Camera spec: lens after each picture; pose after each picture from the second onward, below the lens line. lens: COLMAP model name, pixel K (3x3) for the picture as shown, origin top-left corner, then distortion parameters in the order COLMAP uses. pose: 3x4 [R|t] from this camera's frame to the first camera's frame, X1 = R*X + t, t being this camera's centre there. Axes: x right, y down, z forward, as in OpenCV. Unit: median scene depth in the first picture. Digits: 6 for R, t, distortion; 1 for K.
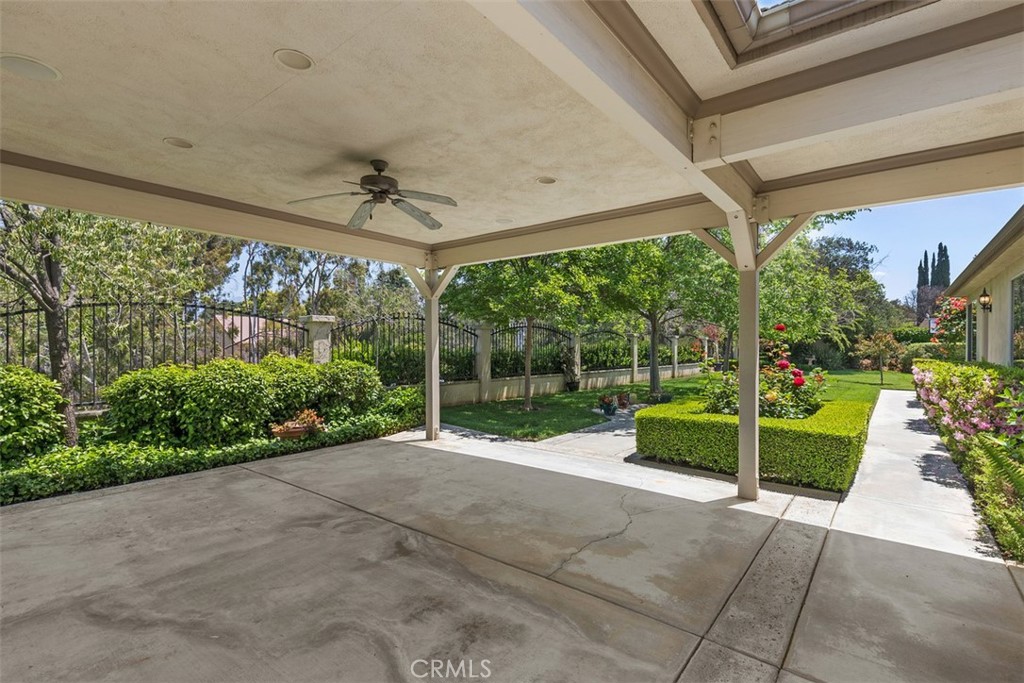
lens RADIAL K [[467.5, 0, 510.9], [0, 467.5, 342.9], [0, 0, 1]] dist [0.015404, -0.003689]
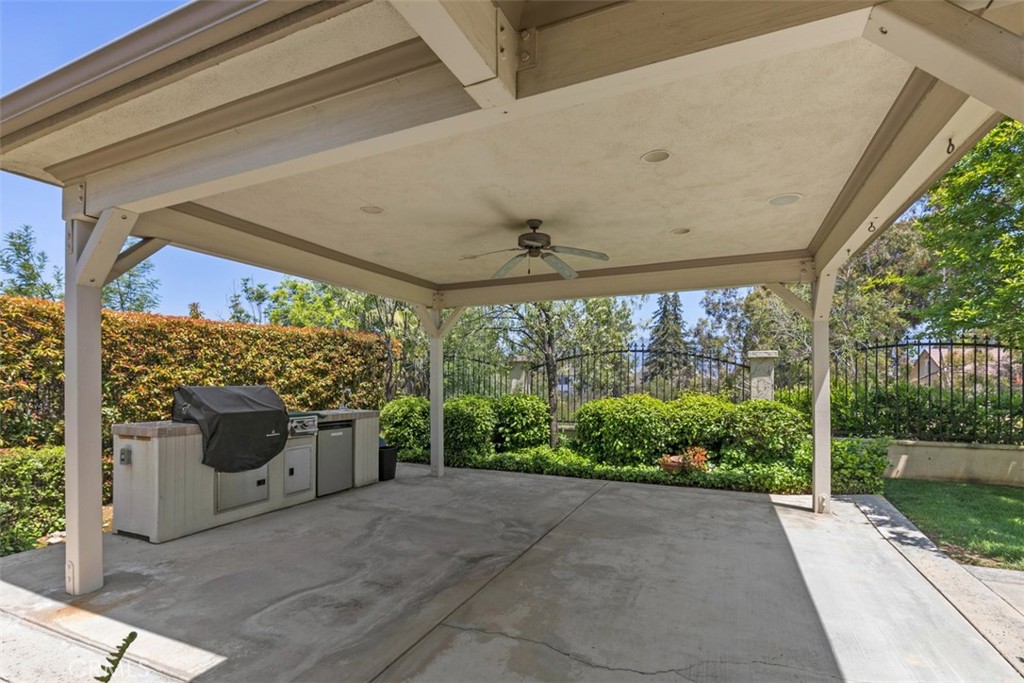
lens RADIAL K [[467.5, 0, 519.6], [0, 467.5, 378.6], [0, 0, 1]] dist [0.015404, -0.003689]
pose [[0.281699, -0.007364, -0.959475, 0.778821], [0.005556, 0.999966, -0.006044, -0.001471], [0.959487, -0.003628, 0.281730, 0.650254]]
